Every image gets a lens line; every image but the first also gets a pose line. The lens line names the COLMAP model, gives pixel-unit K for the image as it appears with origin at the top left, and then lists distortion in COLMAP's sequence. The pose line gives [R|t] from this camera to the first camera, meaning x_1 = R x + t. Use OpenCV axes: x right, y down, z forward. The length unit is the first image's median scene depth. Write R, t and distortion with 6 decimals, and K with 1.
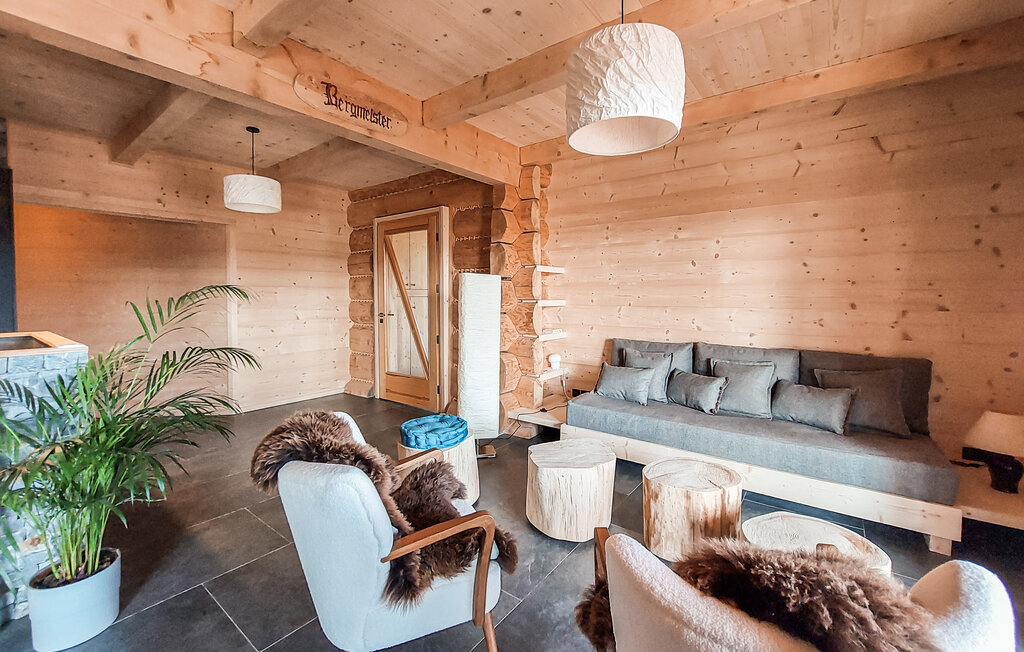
lens RADIAL K [[409.3, 0, 492.4], [0, 409.3, 300.3], [0, 0, 1]] dist [0.001411, -0.000139]
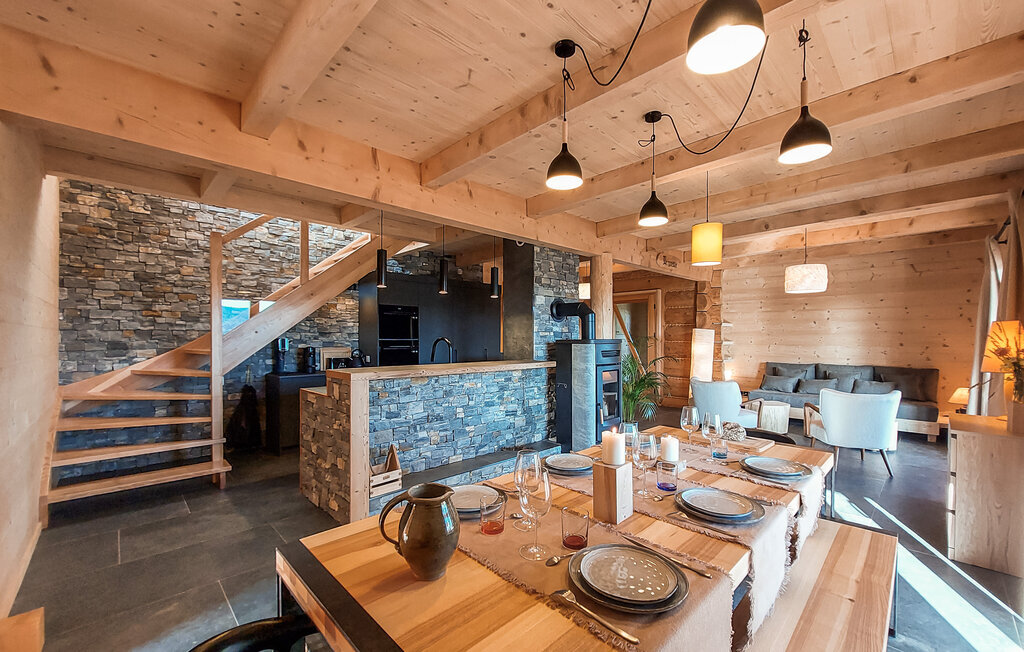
lens RADIAL K [[409.3, 0, 507.9], [0, 409.3, 336.5], [0, 0, 1]] dist [0.001411, -0.000139]
pose [[0.993402, -0.000417, -0.114687, -0.773895], [-0.001006, 0.999923, -0.012347, 0.001138], [0.114683, 0.012381, 0.993325, -1.156422]]
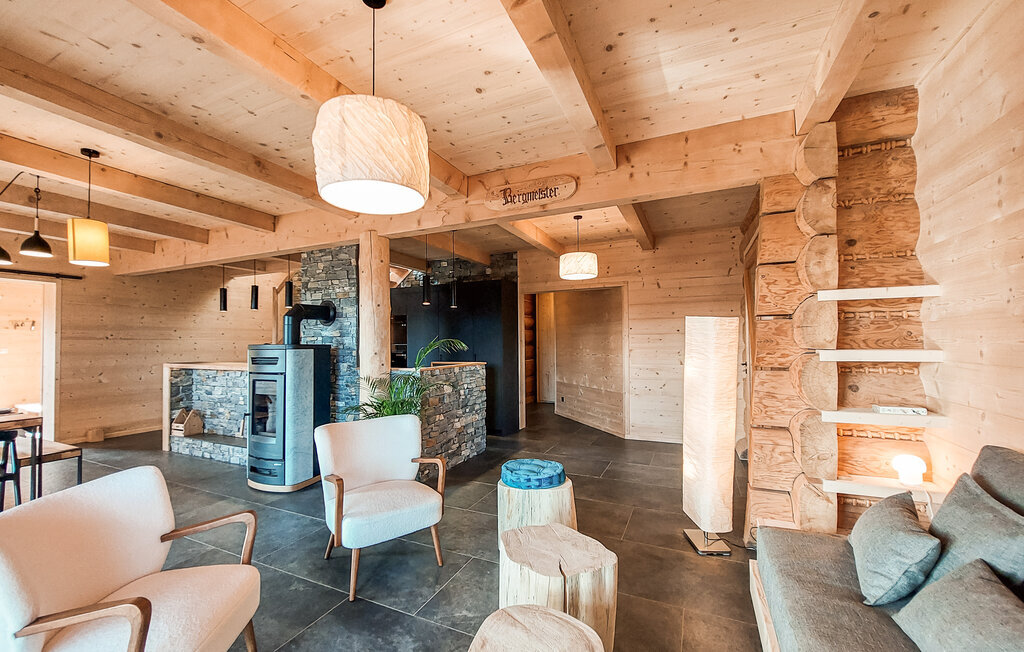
lens RADIAL K [[409.3, 0, 507.4], [0, 409.3, 329.3], [0, 0, 1]] dist [0.001411, -0.000139]
pose [[0.252673, -0.035086, -0.966915, 0.597299], [-0.001274, 0.999329, -0.036595, -0.008274], [0.967551, 0.010479, 0.252458, 0.441647]]
